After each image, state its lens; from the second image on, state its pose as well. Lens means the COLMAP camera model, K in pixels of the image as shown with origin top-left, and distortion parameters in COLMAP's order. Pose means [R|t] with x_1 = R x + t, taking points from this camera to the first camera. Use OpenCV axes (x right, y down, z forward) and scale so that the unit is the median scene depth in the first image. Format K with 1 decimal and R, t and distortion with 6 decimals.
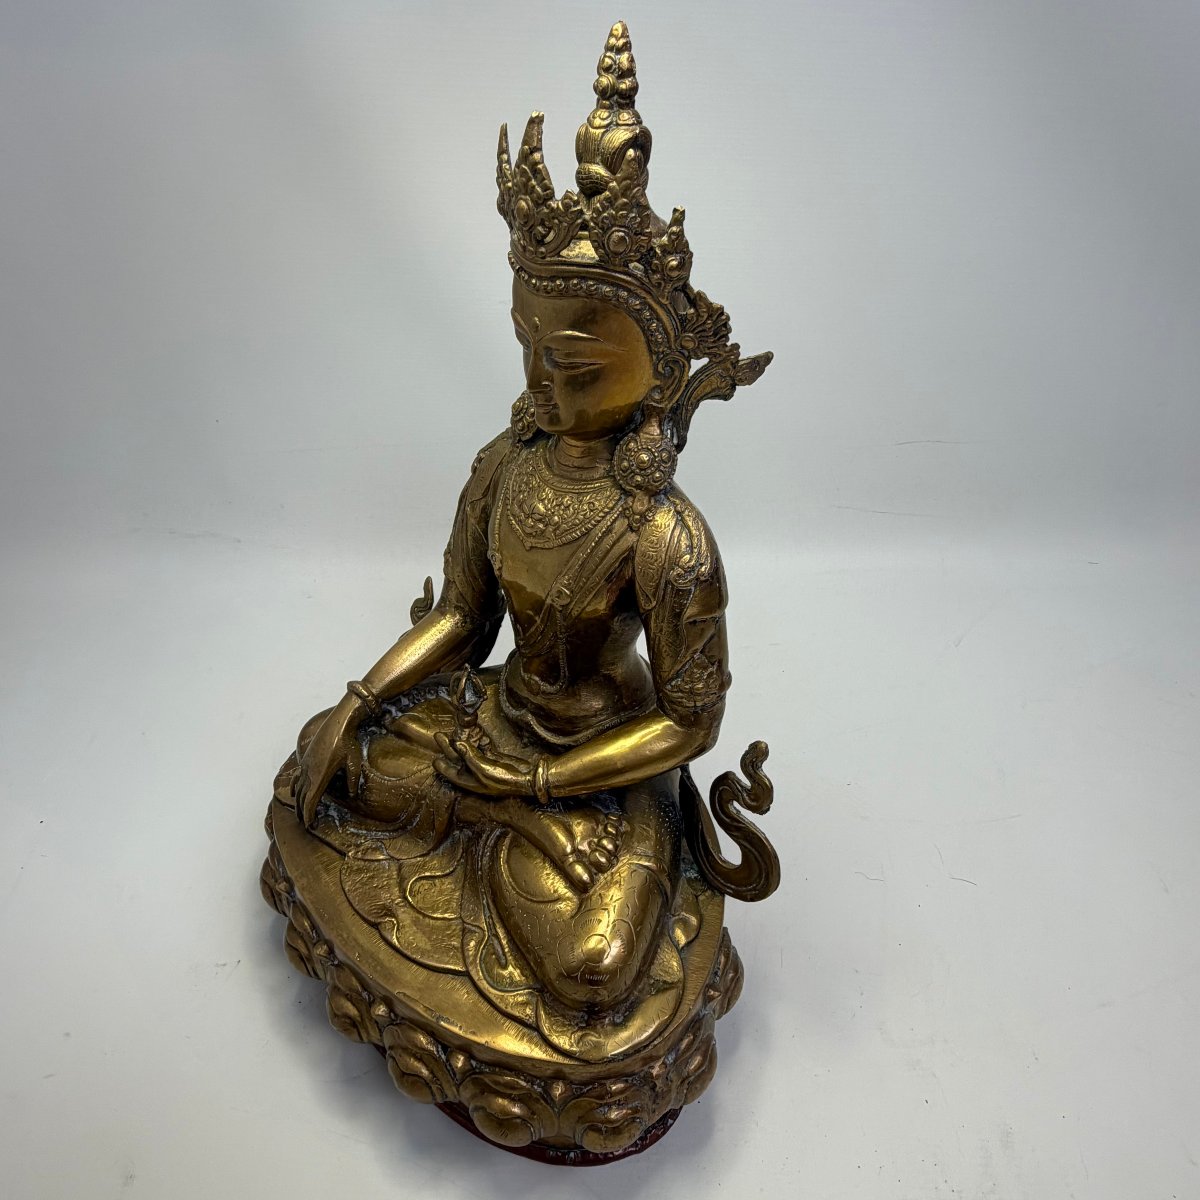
lens RADIAL K [[891.9, 0, 581.5], [0, 891.9, 552.5], [0, 0, 1]] dist [0.004083, 0.007221]
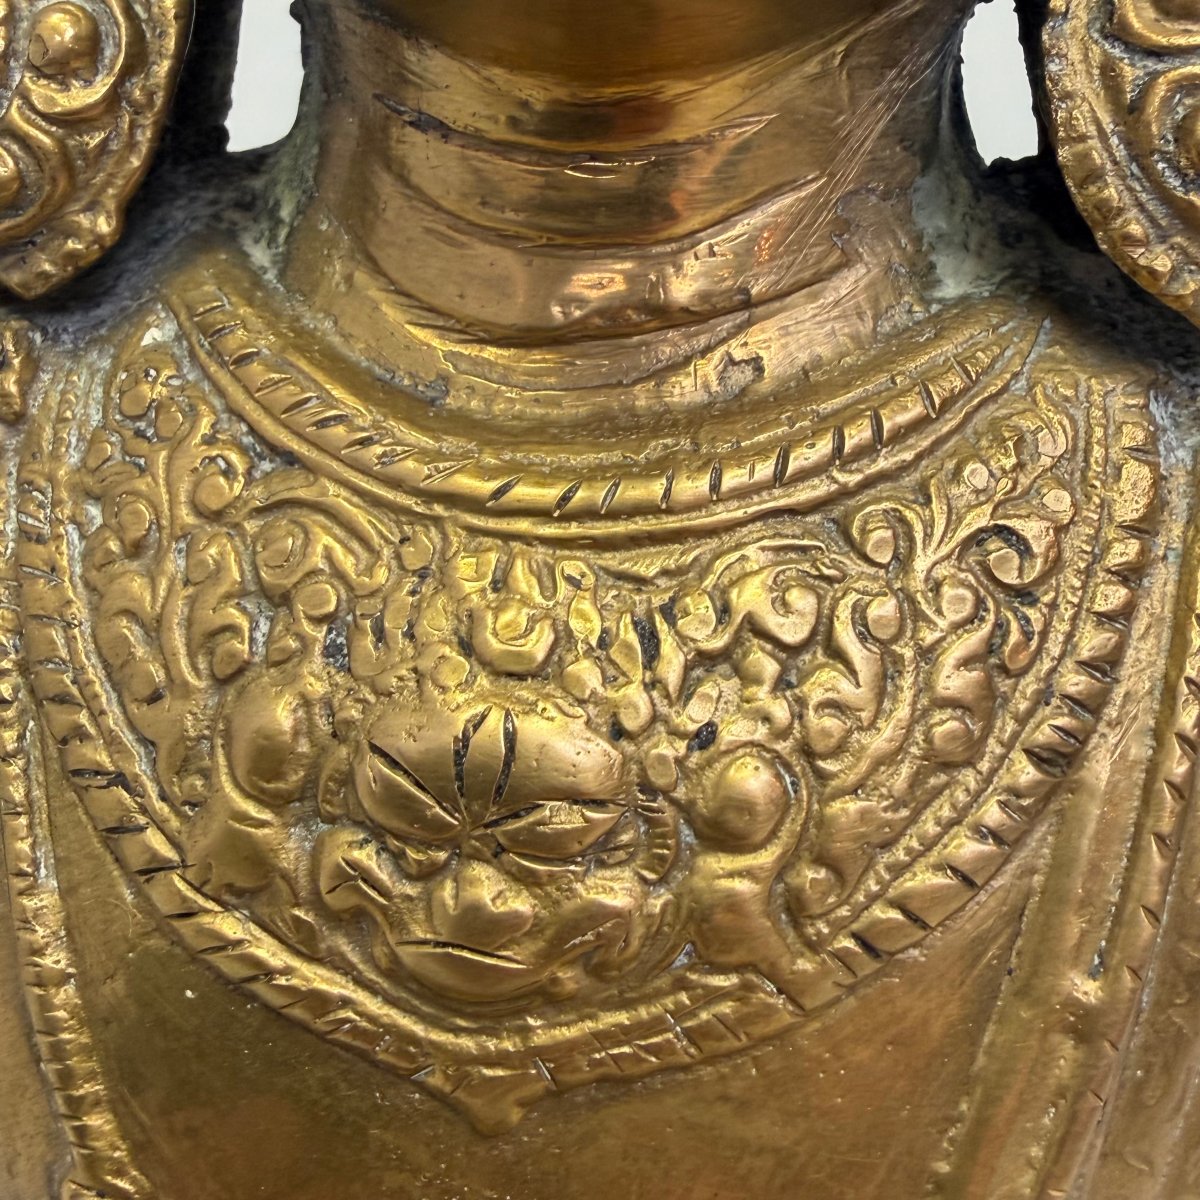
lens RADIAL K [[1532.3, 0, 598.8], [0, 1532.3, 477.0], [0, 0, 1]] dist [-0.003412, 0.035390]
pose [[0.780333, -0.290478, 0.553808, -0.141142], [0.340361, 0.940197, 0.013564, -0.083558], [-0.524629, 0.177910, 0.832534, 0.853077]]
